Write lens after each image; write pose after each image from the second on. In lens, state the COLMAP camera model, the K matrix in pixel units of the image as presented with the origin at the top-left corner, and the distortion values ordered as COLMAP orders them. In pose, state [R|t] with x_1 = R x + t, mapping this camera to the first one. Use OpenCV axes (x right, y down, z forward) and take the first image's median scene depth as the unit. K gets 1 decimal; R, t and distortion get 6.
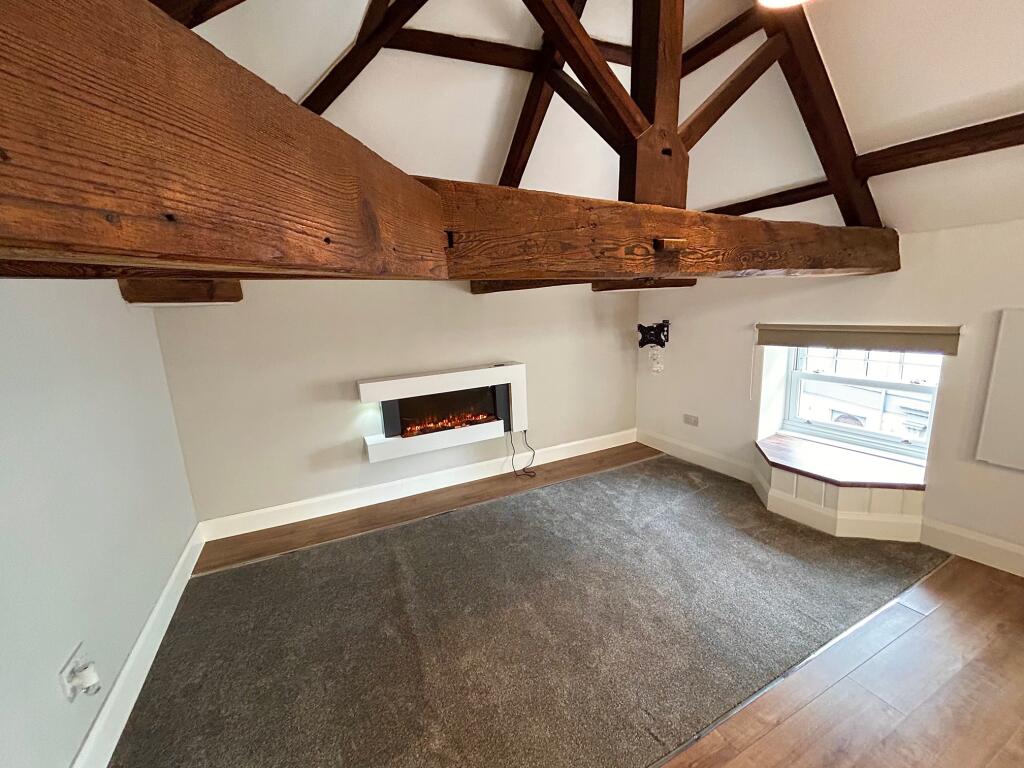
lens RADIAL K [[413.1, 0, 513.0], [0, 413.1, 382.6], [0, 0, 1]] dist [-0.002059, 0.000844]
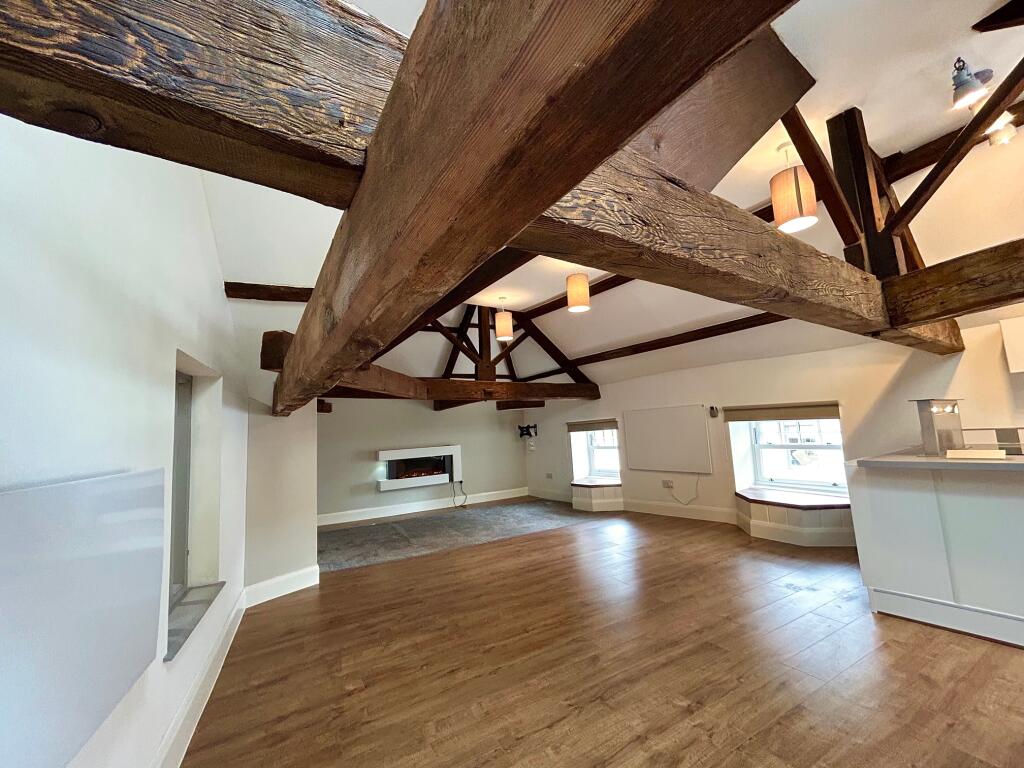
lens RADIAL K [[413.1, 0, 513.0], [0, 413.1, 382.6], [0, 0, 1]] dist [-0.002059, 0.000844]
pose [[0.996576, -0.000673, 0.082680, 0.152196], [0.026130, 0.951283, -0.307211, 0.372175], [-0.078445, 0.308319, 0.948043, -1.295597]]
